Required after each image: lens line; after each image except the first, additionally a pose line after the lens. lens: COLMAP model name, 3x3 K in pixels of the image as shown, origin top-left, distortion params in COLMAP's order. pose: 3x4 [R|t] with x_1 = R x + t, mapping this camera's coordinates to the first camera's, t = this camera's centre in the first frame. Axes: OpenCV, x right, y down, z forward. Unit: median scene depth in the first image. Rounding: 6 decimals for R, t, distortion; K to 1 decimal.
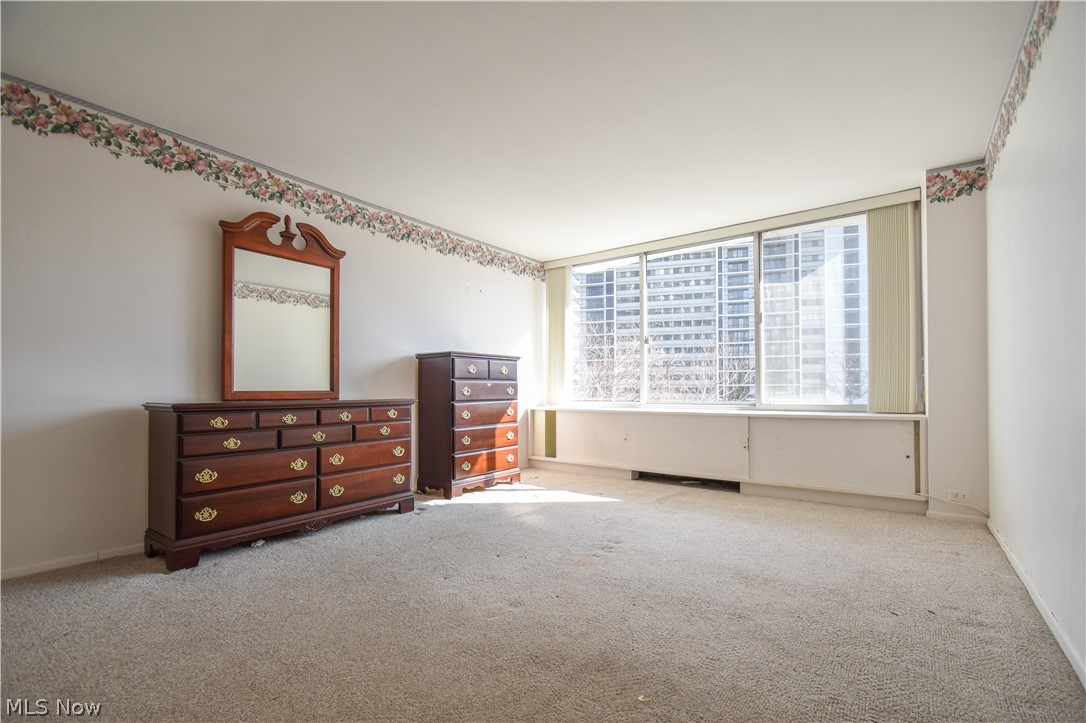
lens RADIAL K [[487.0, 0, 541.2], [0, 487.0, 384.8], [0, 0, 1]] dist [0.001471, -0.000910]
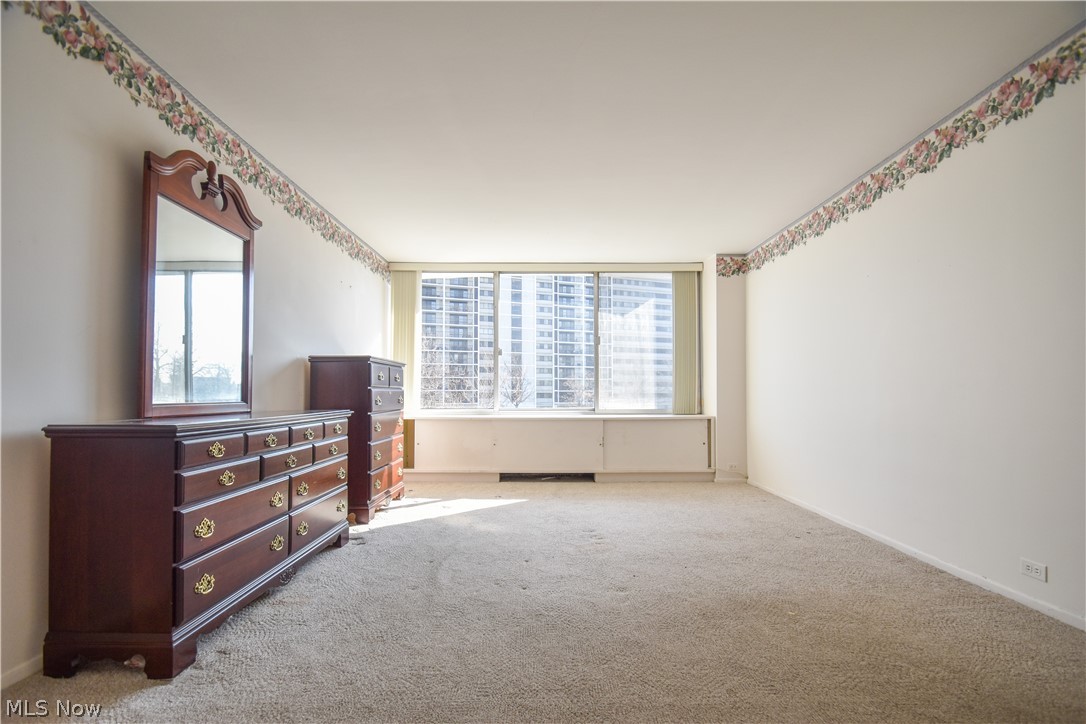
lens RADIAL K [[486.5, 0, 547.0], [0, 486.5, 379.7], [0, 0, 1]] dist [0.000226, -0.004383]
pose [[0.795500, 0.020312, 0.605613, -0.545752], [-0.008007, 0.999703, -0.023012, -0.008058], [-0.605900, 0.013457, 0.795427, 0.117508]]
